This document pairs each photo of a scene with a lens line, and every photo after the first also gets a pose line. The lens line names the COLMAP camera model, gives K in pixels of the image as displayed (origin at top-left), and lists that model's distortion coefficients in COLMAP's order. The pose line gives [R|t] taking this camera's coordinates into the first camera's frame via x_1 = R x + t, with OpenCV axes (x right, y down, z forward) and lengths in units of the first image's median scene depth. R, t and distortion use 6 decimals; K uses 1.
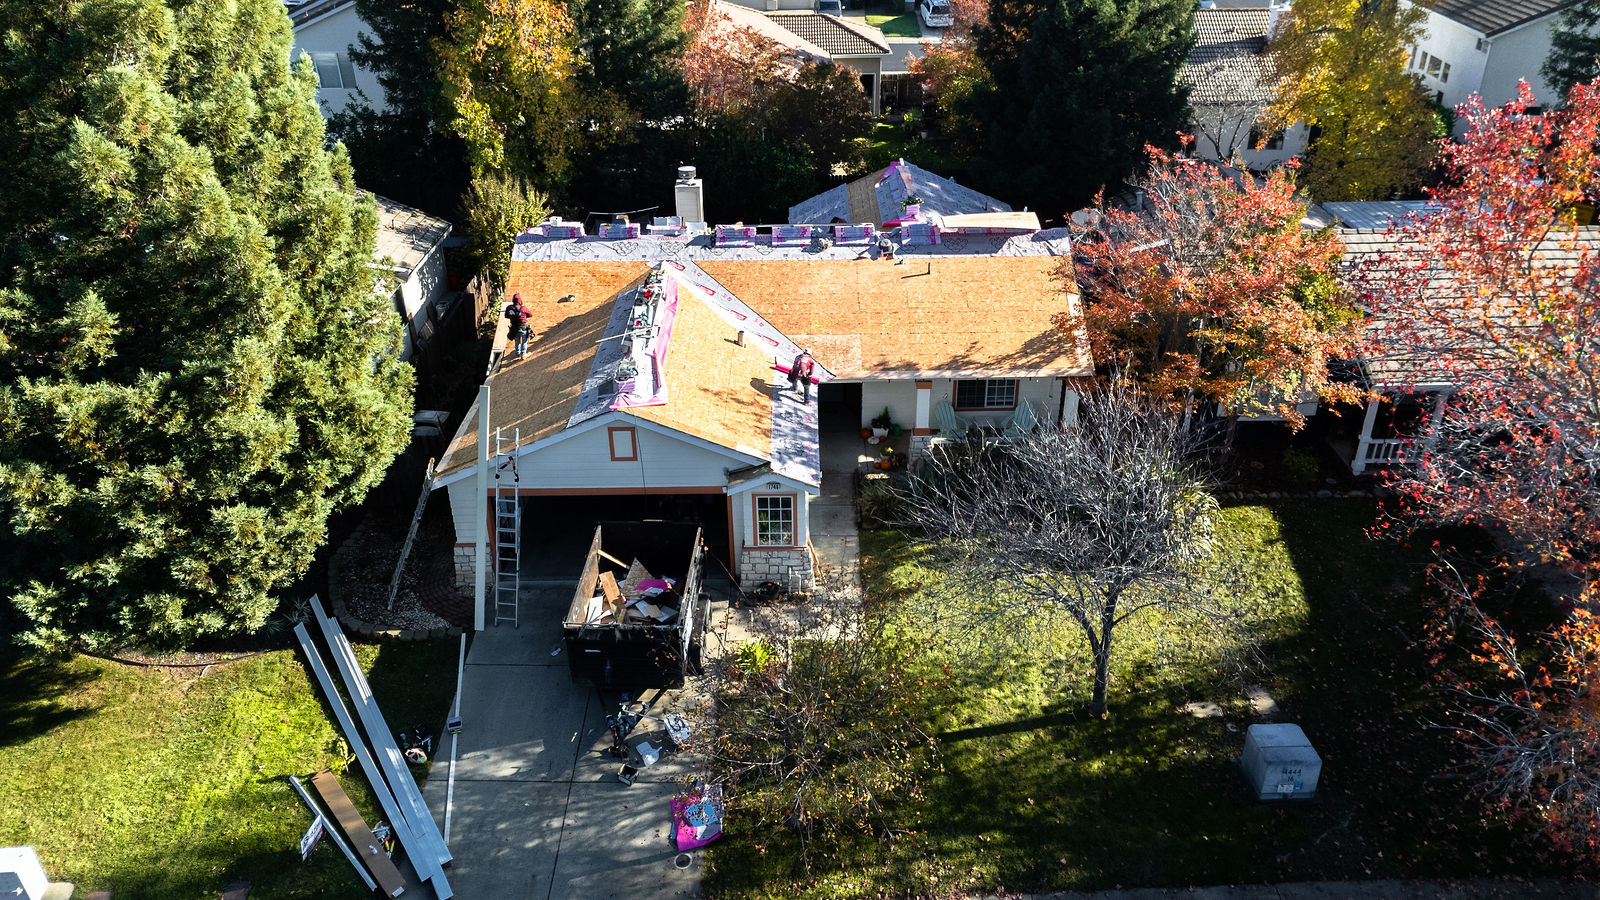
lens RADIAL K [[1172.2, 0, 800.0], [0, 1172.2, 450.0], [0, 0, 1]] dist [0.073699, -0.073807]
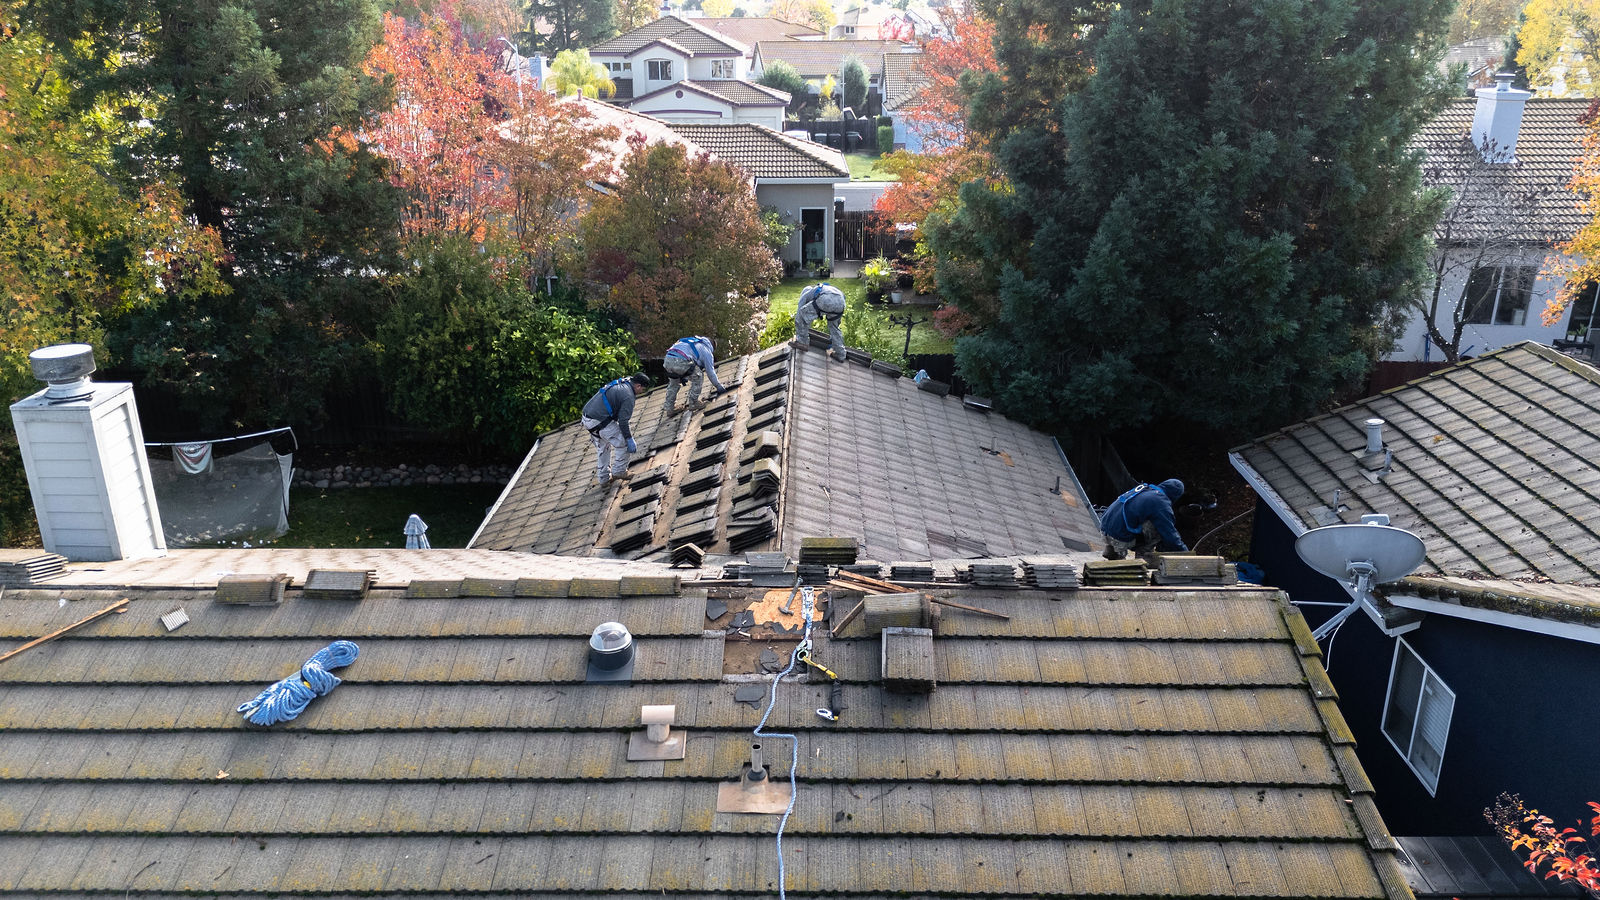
lens RADIAL K [[1172.2, 0, 800.0], [0, 1172.2, 450.0], [0, 0, 1]] dist [0.073699, -0.073807]
pose [[0.999958, 0.008263, -0.004079, 0.081783], [-0.008725, 0.991363, -0.130855, -0.140913], [0.002962, 0.130885, 0.991393, 0.537986]]
